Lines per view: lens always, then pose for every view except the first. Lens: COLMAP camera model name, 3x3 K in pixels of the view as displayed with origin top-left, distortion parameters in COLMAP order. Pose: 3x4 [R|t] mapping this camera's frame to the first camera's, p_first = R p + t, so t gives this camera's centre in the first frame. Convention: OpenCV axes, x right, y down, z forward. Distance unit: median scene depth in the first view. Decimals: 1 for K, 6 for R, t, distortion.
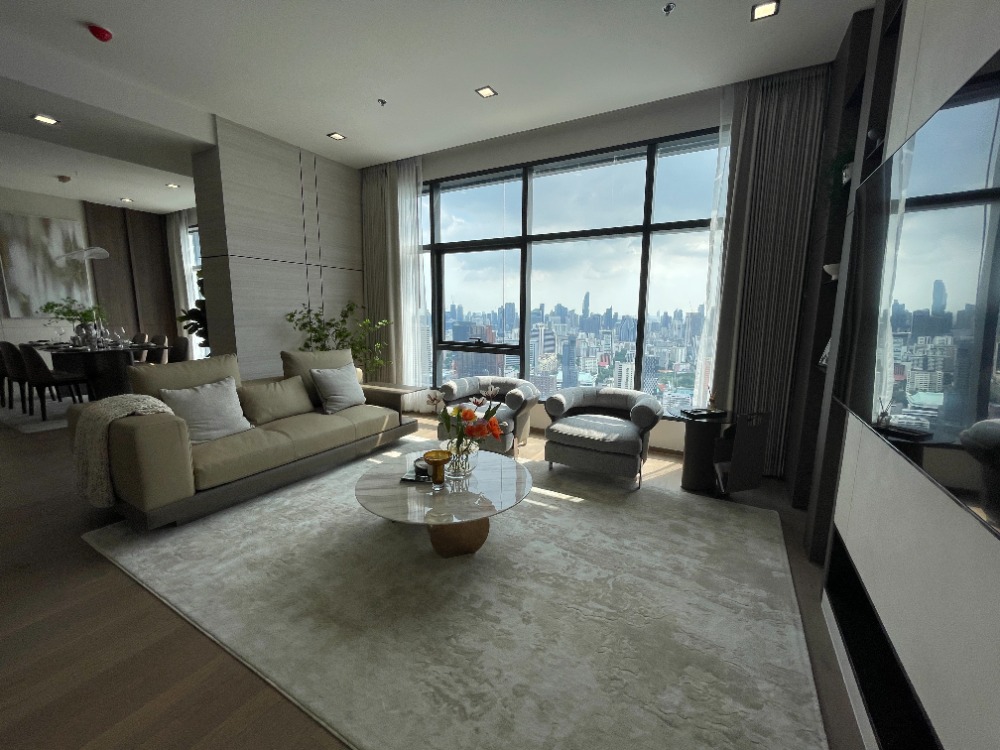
lens RADIAL K [[404.5, 0, 500.7], [0, 404.5, 373.0], [0, 0, 1]] dist [-0.002726, 0.000081]
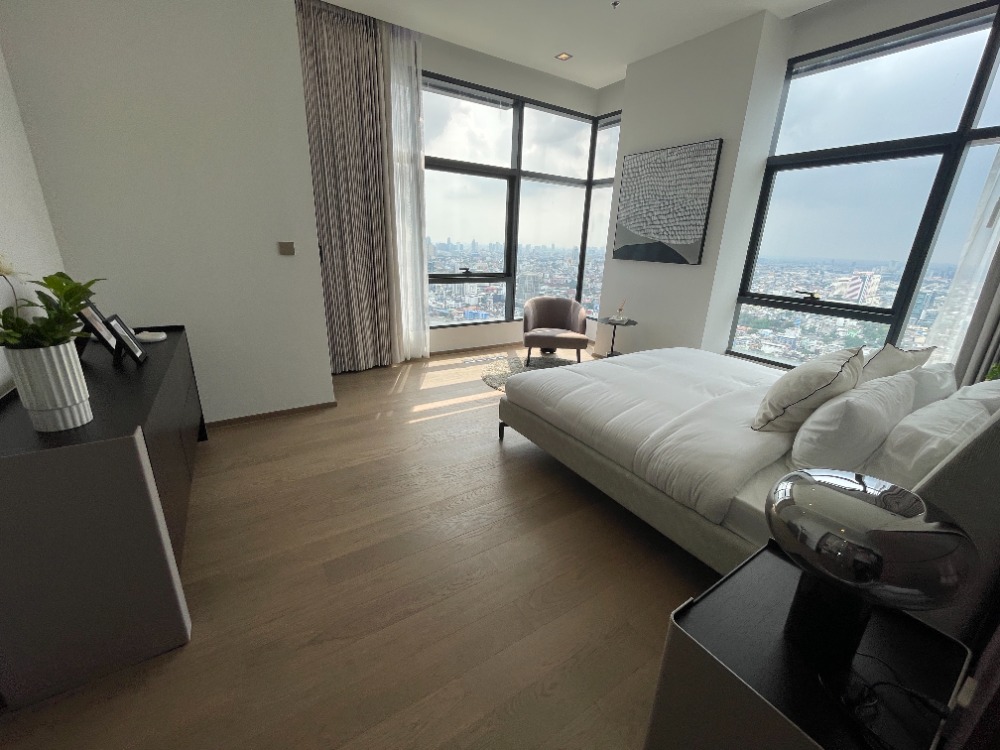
lens RADIAL K [[404.5, 0, 500.7], [0, 404.5, 373.0], [0, 0, 1]] dist [-0.002726, 0.000081]
pose [[0.458973, -0.270654, 0.846221, -1.443523], [0.103658, 0.962277, 0.251551, -0.128012], [-0.882382, -0.027738, 0.469715, 0.717410]]
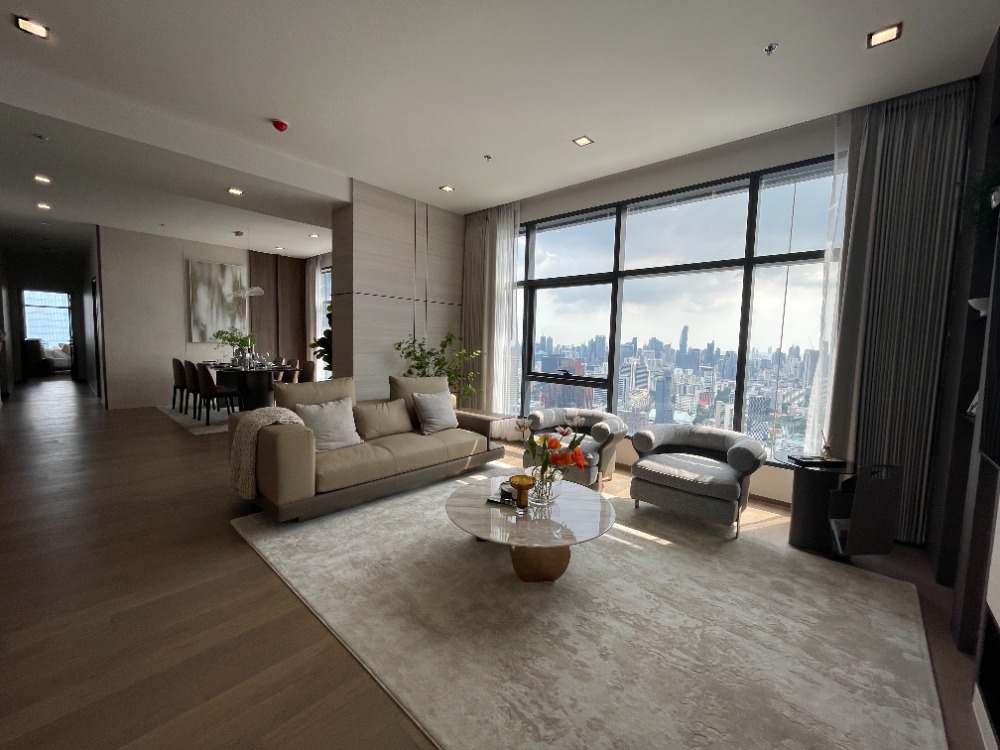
lens RADIAL K [[404.5, 0, 500.7], [0, 404.5, 373.0], [0, 0, 1]] dist [-0.002726, 0.000081]
pose [[0.975974, 0.033645, -0.215272, 0.003329], [-0.050453, 0.996050, -0.073065, 0.004976], [0.211964, 0.082171, 0.973817, -0.039265]]
